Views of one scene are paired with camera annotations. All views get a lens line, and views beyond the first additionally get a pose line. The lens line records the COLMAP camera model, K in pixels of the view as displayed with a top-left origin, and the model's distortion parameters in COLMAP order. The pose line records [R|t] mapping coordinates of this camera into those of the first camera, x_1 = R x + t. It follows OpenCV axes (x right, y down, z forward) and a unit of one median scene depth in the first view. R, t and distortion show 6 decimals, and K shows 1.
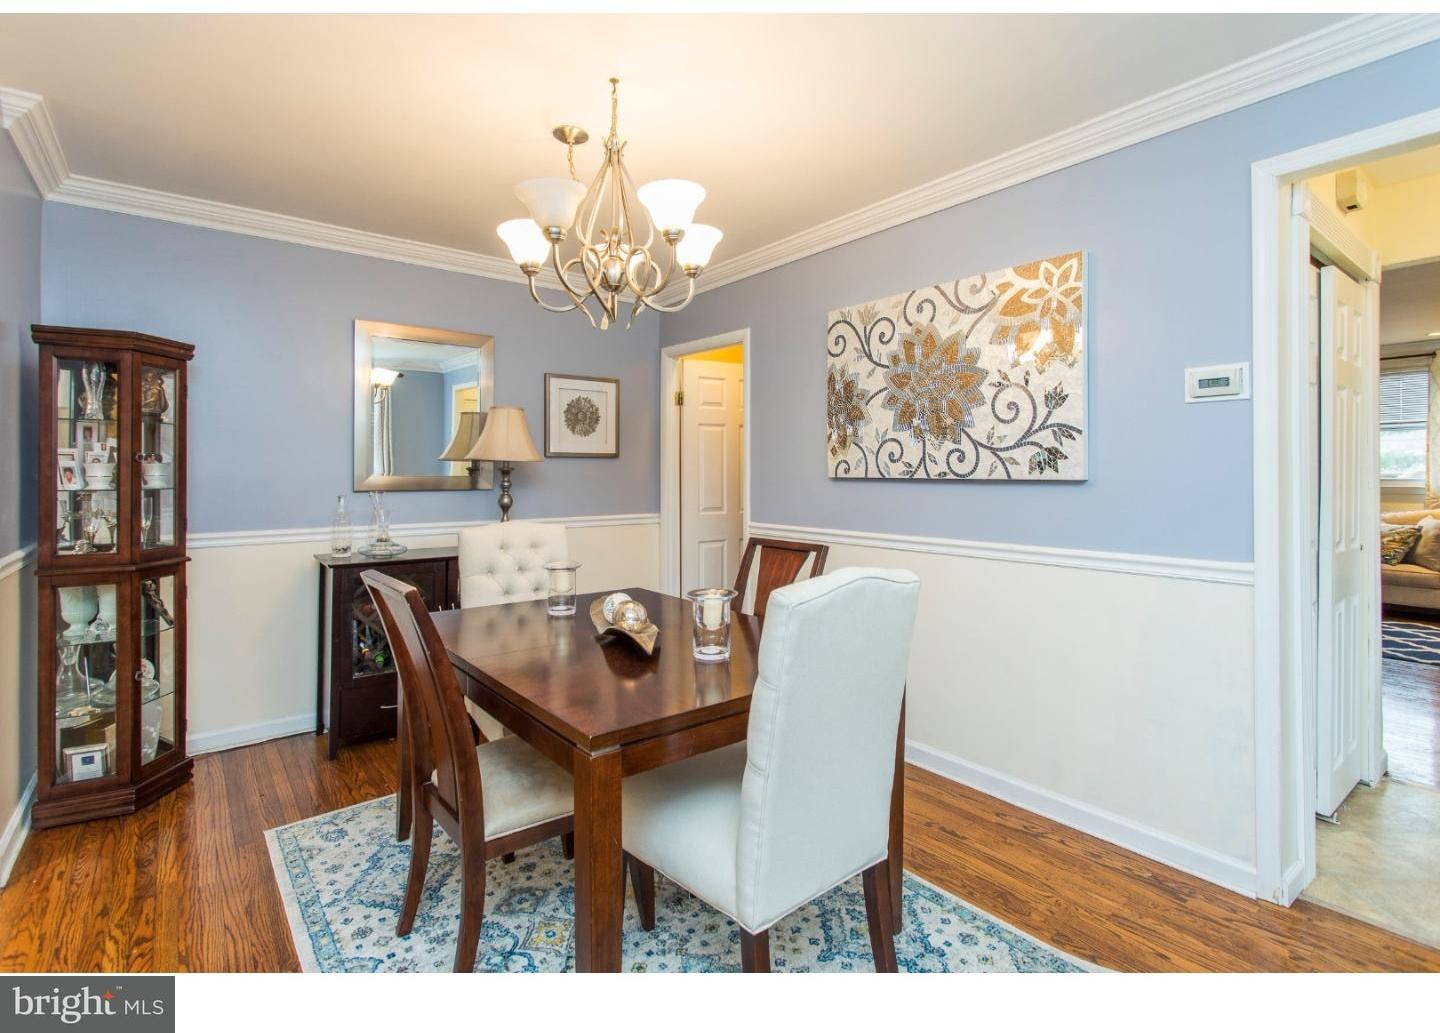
lens RADIAL K [[694.6, 0, 714.9], [0, 694.6, 468.6], [0, 0, 1]] dist [0.007047, -0.000480]
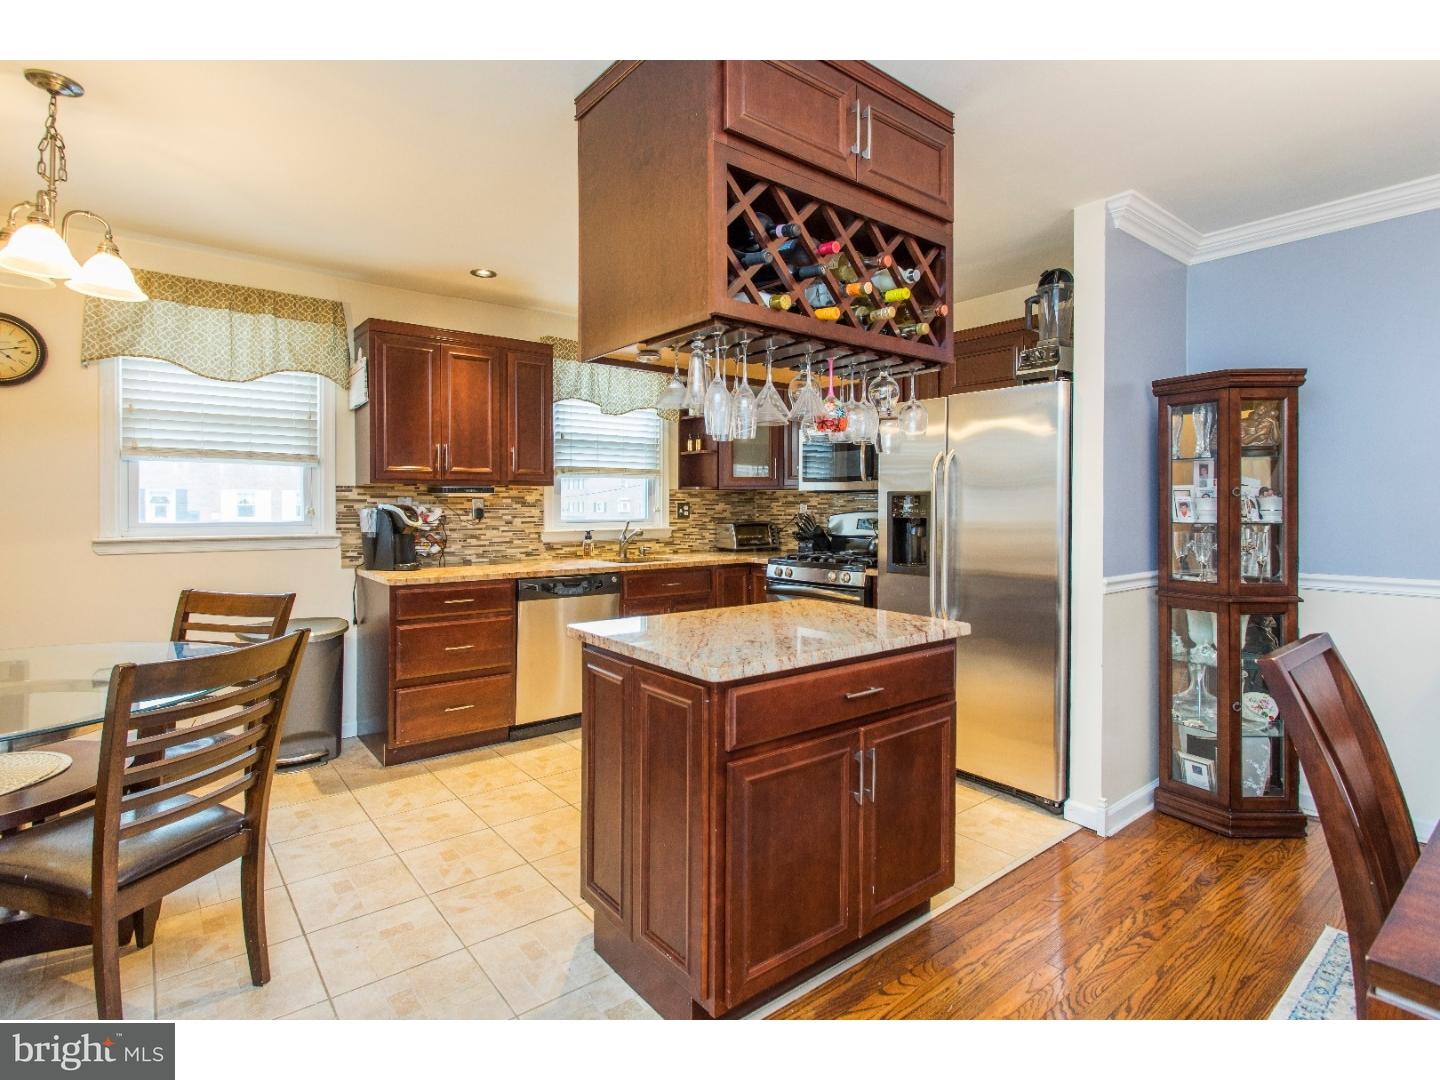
lens RADIAL K [[704.9, 0, 697.3], [0, 704.9, 513.0], [0, 0, 1]] dist [-0.000505, 0.001559]
pose [[0.019281, 0.009186, -0.999772, 0.174409], [0.003562, 0.999951, 0.009257, 0.002258], [0.999808, -0.003739, 0.019248, 0.185575]]
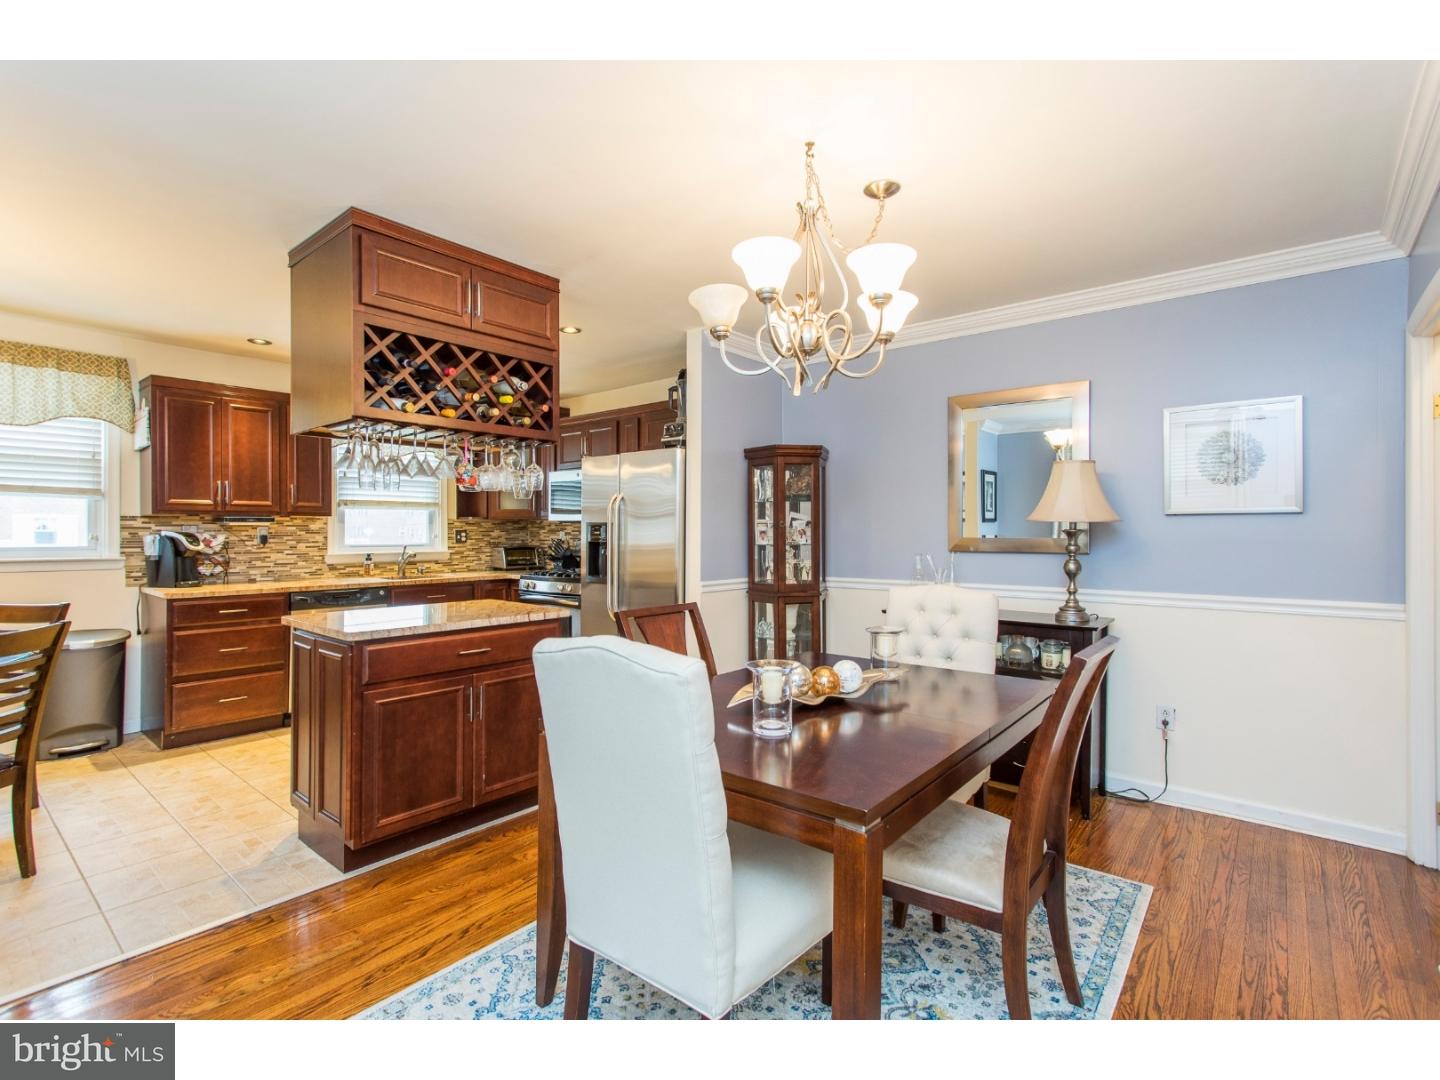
lens RADIAL K [[686.7, 0, 706.5], [0, 686.7, 534.2], [0, 0, 1]] dist [0.003345, 0.000059]
pose [[0.211471, 0.002385, -0.977381, 0.608902], [0.003388, 0.999989, 0.003173, 0.000913], [0.977378, -0.003983, 0.211460, 0.487838]]
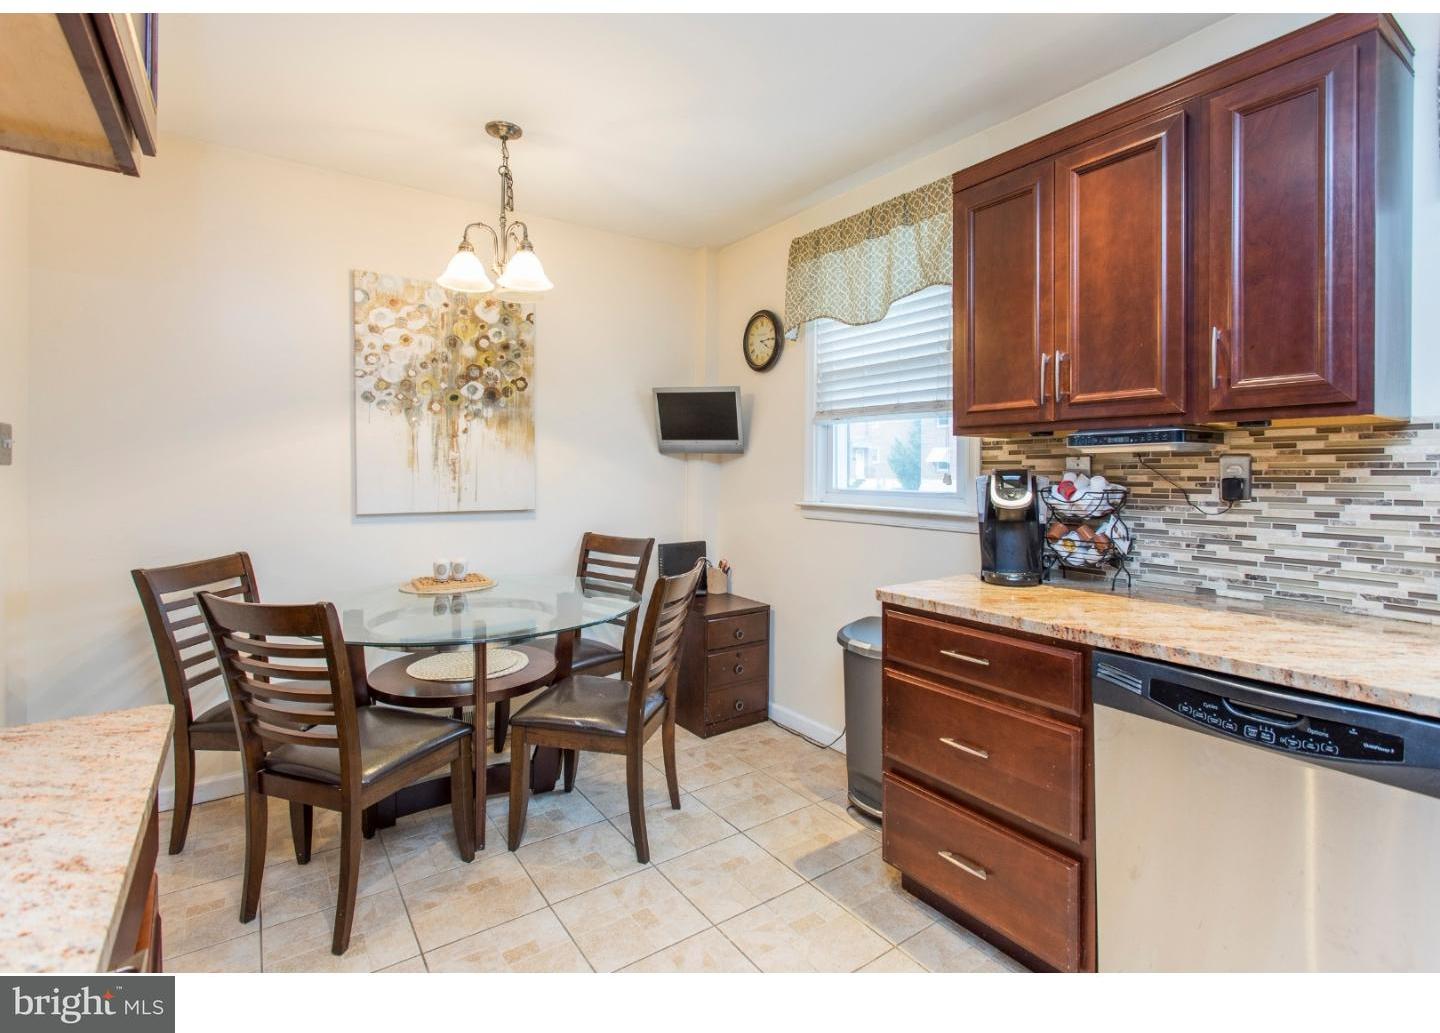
lens RADIAL K [[694.6, 0, 723.4], [0, 694.6, 472.4], [0, 0, 1]] dist [0.007047, -0.000480]
pose [[-0.999524, -0.002054, 0.030771, -0.938555], [-0.002009, 0.999997, 0.001522, -0.000280], [-0.030775, 0.001459, -0.999525, 0.437840]]
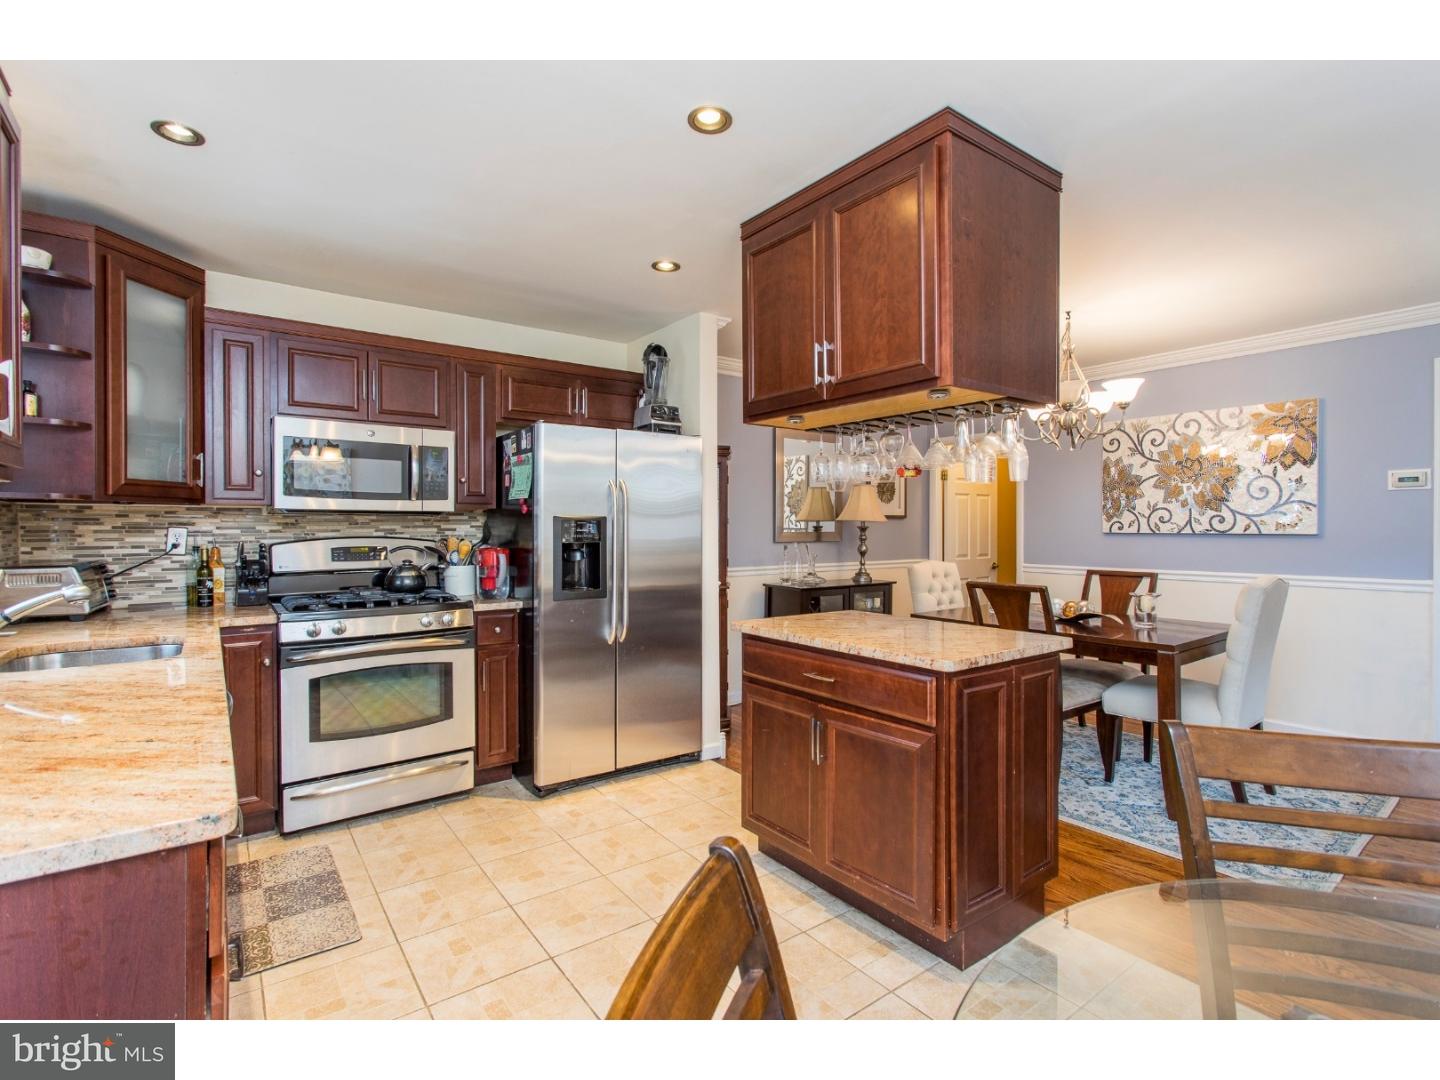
lens RADIAL K [[686.7, 0, 715.7], [0, 686.7, 533.0], [0, 0, 1]] dist [0.003345, 0.000059]
pose [[0.999855, 0.000005, -0.017023, -0.785791], [0.000231, 0.999904, 0.013827, -0.008915], [0.017022, -0.013829, 0.999759, -0.606769]]
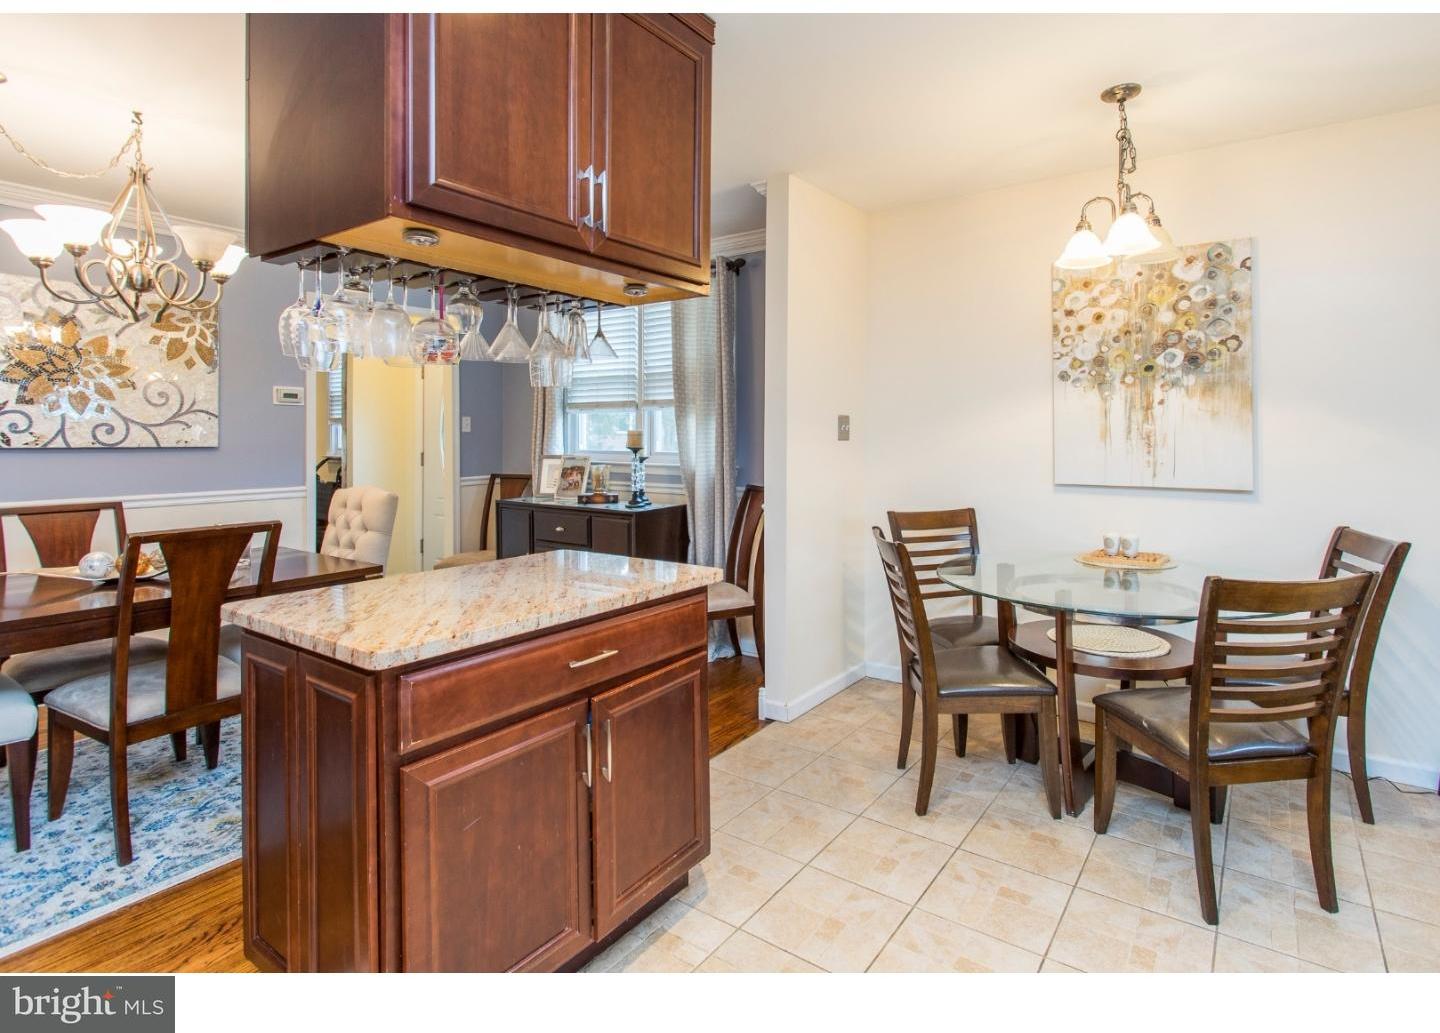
lens RADIAL K [[765.4, 0, 777.0], [0, 765.4, 438.0], [0, 0, 1]] dist [0.002687, 0.000605]
pose [[-0.304312, 0.004267, 0.952563, -1.326772], [-0.005128, 0.999968, -0.006117, -0.000045], [-0.952559, -0.006746, -0.304280, 0.277345]]
